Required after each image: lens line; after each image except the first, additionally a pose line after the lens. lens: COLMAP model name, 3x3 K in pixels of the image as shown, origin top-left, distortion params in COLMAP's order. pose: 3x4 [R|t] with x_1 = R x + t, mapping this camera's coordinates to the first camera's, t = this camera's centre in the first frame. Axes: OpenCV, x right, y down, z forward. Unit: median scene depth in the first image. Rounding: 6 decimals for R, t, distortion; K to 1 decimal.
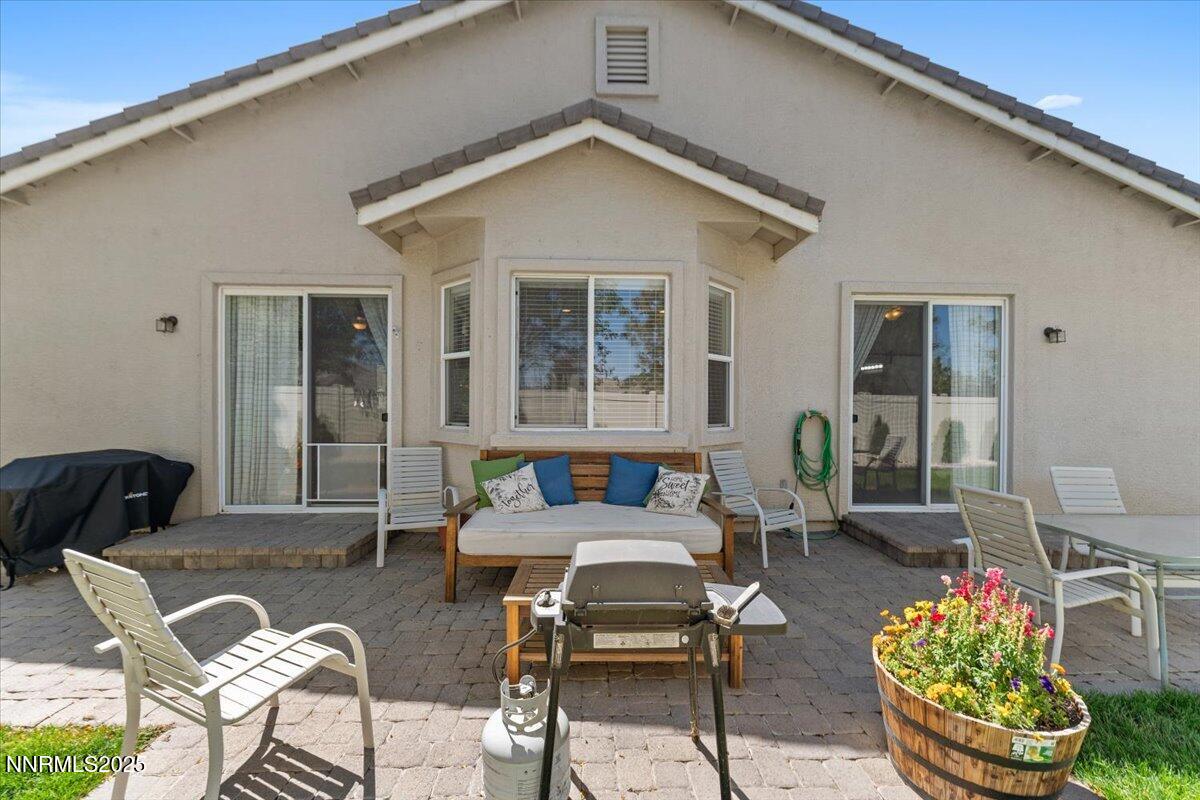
lens RADIAL K [[481.3, 0, 606.3], [0, 481.3, 403.3], [0, 0, 1]] dist [-0.000814, 0.000057]
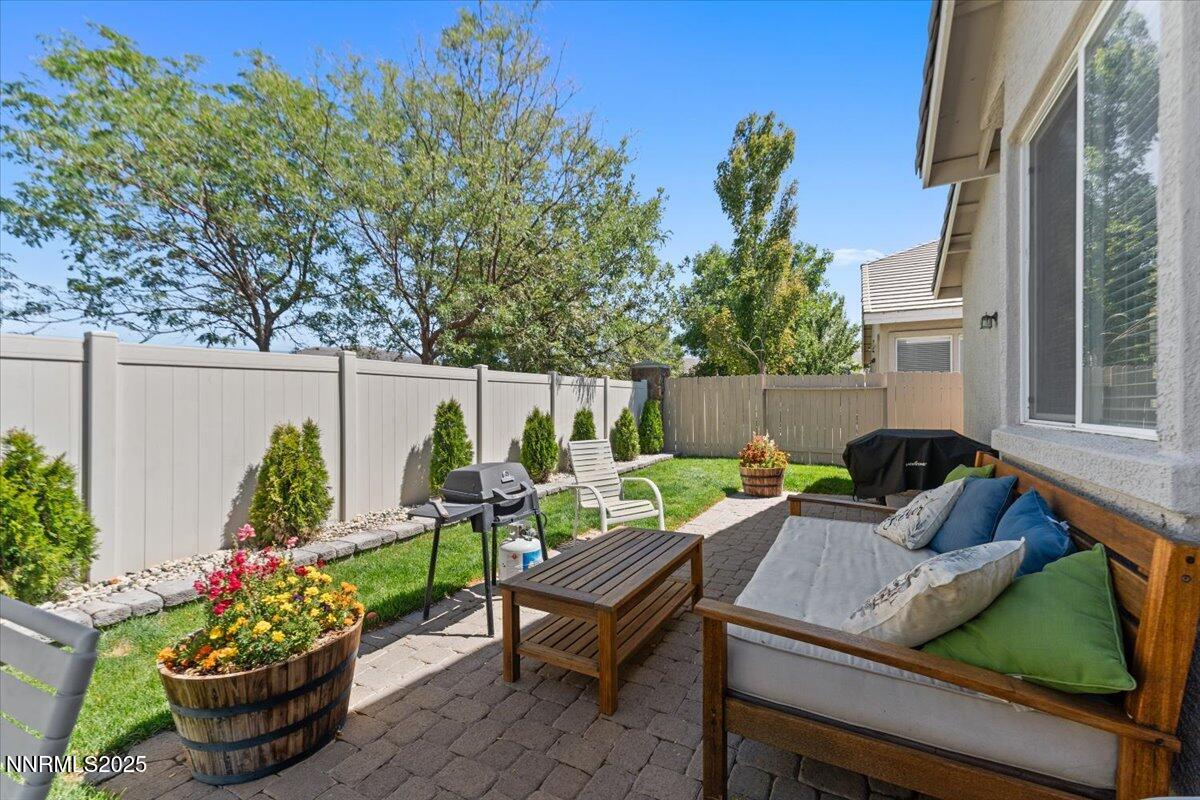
lens RADIAL K [[481.3, 0, 606.3], [0, 481.3, 403.3], [0, 0, 1]] dist [-0.000814, 0.000057]
pose [[-0.509235, -0.008320, -0.860587, 0.478304], [0.003229, 0.999928, -0.011578, 0.034663], [0.860622, -0.008675, -0.509171, 0.795122]]
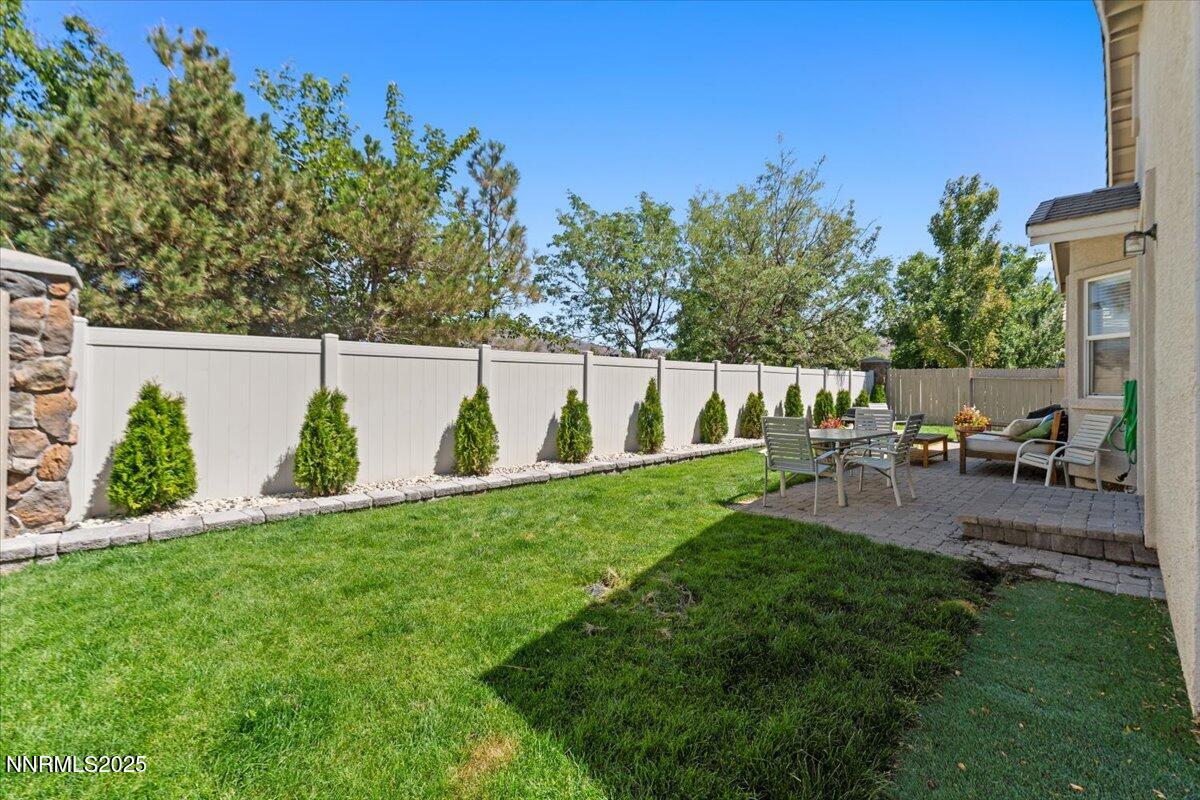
lens RADIAL K [[485.9, 0, 594.9], [0, 485.9, 376.4], [0, 0, 1]] dist [-0.000060, -0.000203]
pose [[-0.763935, -0.029603, -0.644614, 1.949258], [-0.016671, 0.999519, -0.026144, 0.054939], [0.645078, -0.009226, -0.764061, 1.096818]]
